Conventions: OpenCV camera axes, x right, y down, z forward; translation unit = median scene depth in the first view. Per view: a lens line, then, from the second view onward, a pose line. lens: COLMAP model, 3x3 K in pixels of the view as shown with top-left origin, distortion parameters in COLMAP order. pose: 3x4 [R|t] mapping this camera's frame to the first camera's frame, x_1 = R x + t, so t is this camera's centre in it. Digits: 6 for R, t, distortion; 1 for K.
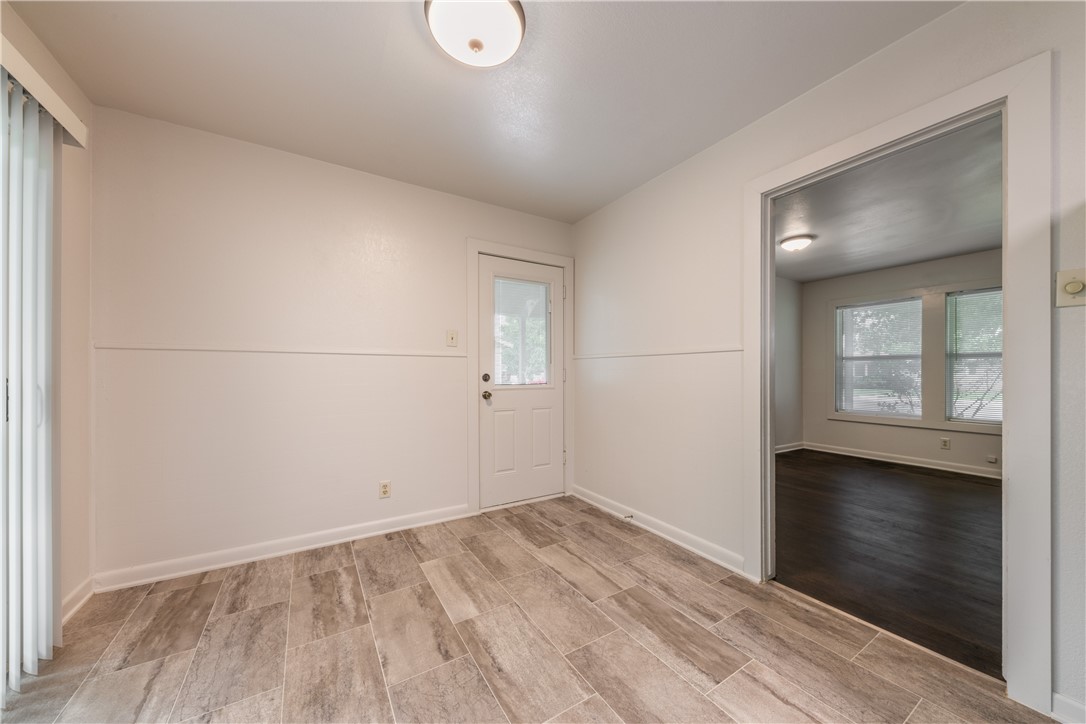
lens RADIAL K [[379.4, 0, 544.8], [0, 379.4, 373.6], [0, 0, 1]] dist [0.019201, -0.006900]
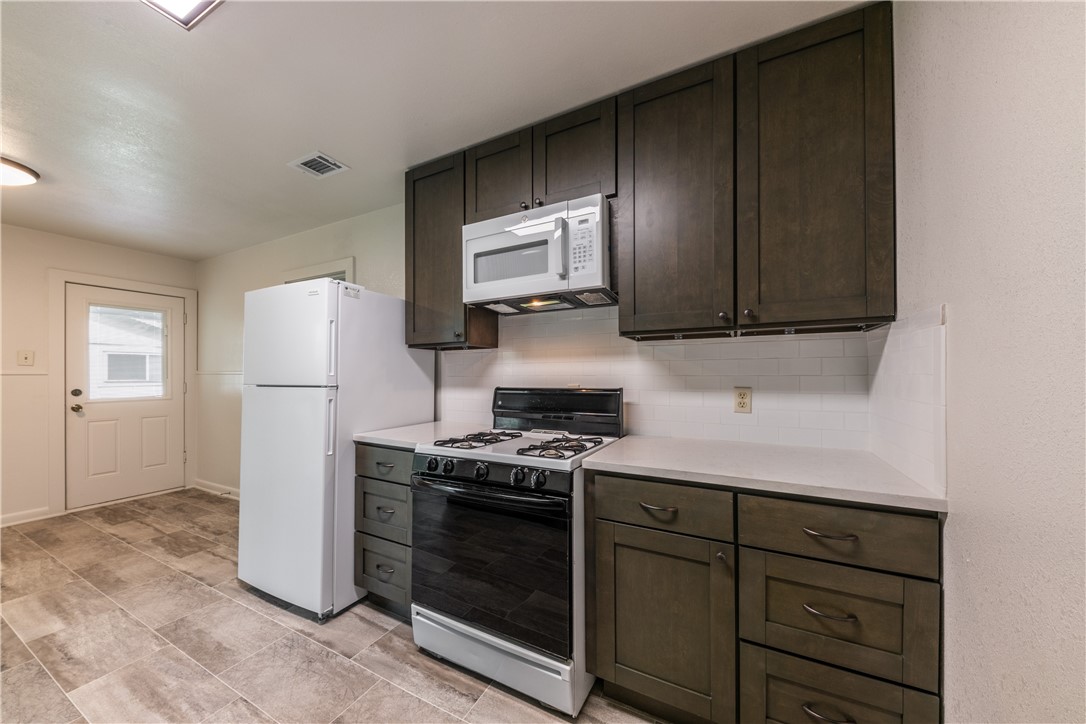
lens RADIAL K [[379.4, 0, 544.8], [0, 379.4, 373.6], [0, 0, 1]] dist [0.019201, -0.006900]
pose [[0.861148, -0.000324, 0.508354, 0.592960], [0.003030, 0.999985, -0.004496, -0.046678], [-0.508345, 0.005412, 0.861137, -0.882073]]
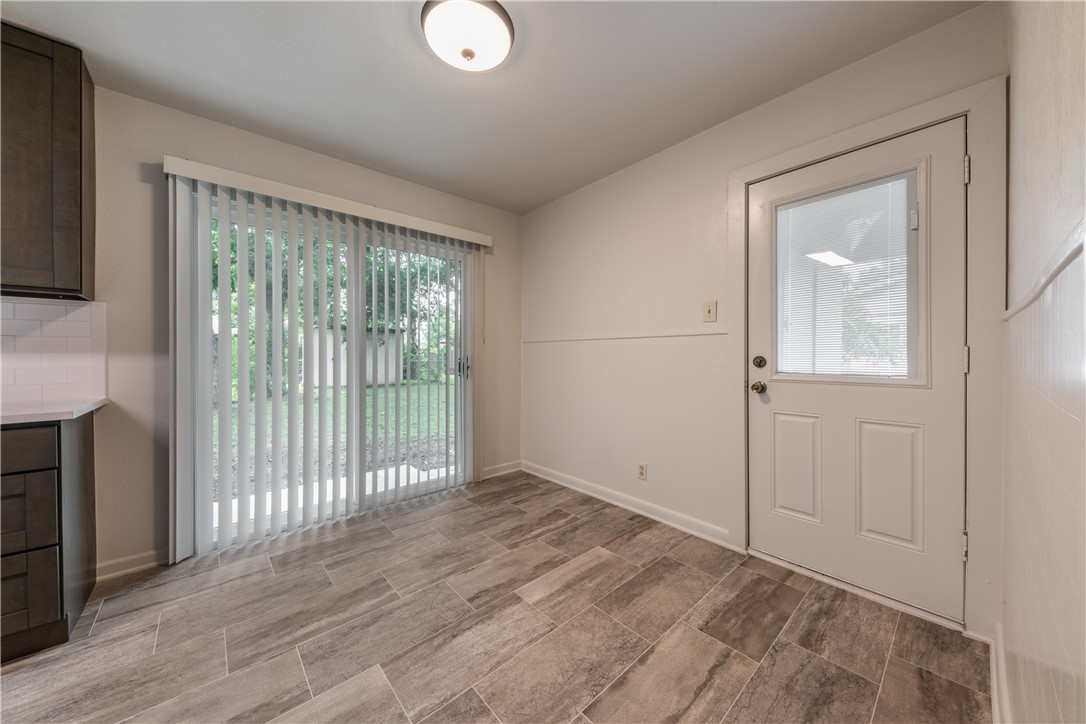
lens RADIAL K [[374.3, 0, 544.9], [0, 374.3, 357.8], [0, 0, 1]] dist [0.000426, -0.000286]
pose [[0.168862, 0.006933, -0.985615, 0.567427], [0.000906, 0.999974, 0.007189, -0.002752], [0.985639, -0.002107, 0.168851, 0.645731]]
